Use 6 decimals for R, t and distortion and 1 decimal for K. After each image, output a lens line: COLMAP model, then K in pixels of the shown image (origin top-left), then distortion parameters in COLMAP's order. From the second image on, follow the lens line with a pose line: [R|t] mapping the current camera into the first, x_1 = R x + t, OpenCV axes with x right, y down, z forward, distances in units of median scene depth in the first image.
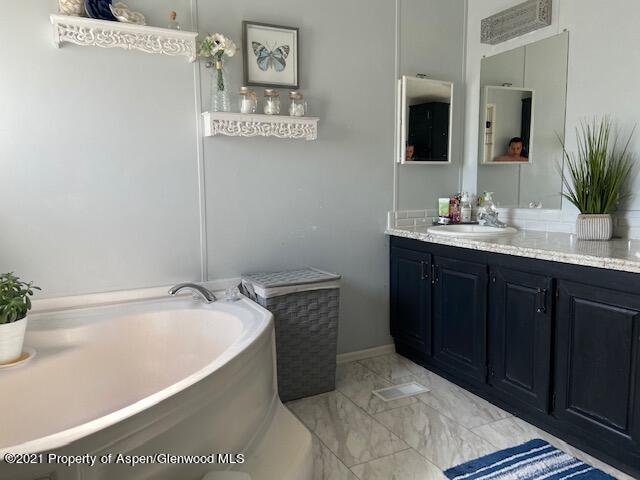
lens RADIAL K [[484.1, 0, 323.6], [0, 484.1, 239.3], [0, 0, 1]] dist [0.143692, -0.162117]
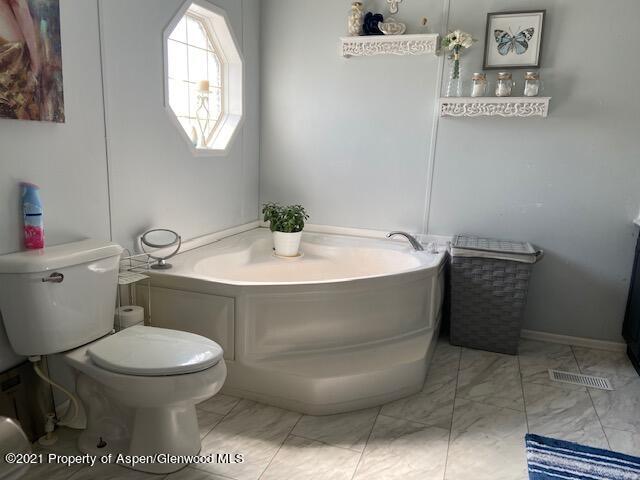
lens RADIAL K [[484.1, 0, 323.6], [0, 484.1, 239.3], [0, 0, 1]] dist [0.143692, -0.162117]
pose [[0.696823, 0.179968, -0.694298, 0.459059], [-0.130735, 0.983662, 0.123764, -0.023820], [0.705228, 0.004527, 0.708966, -0.070853]]
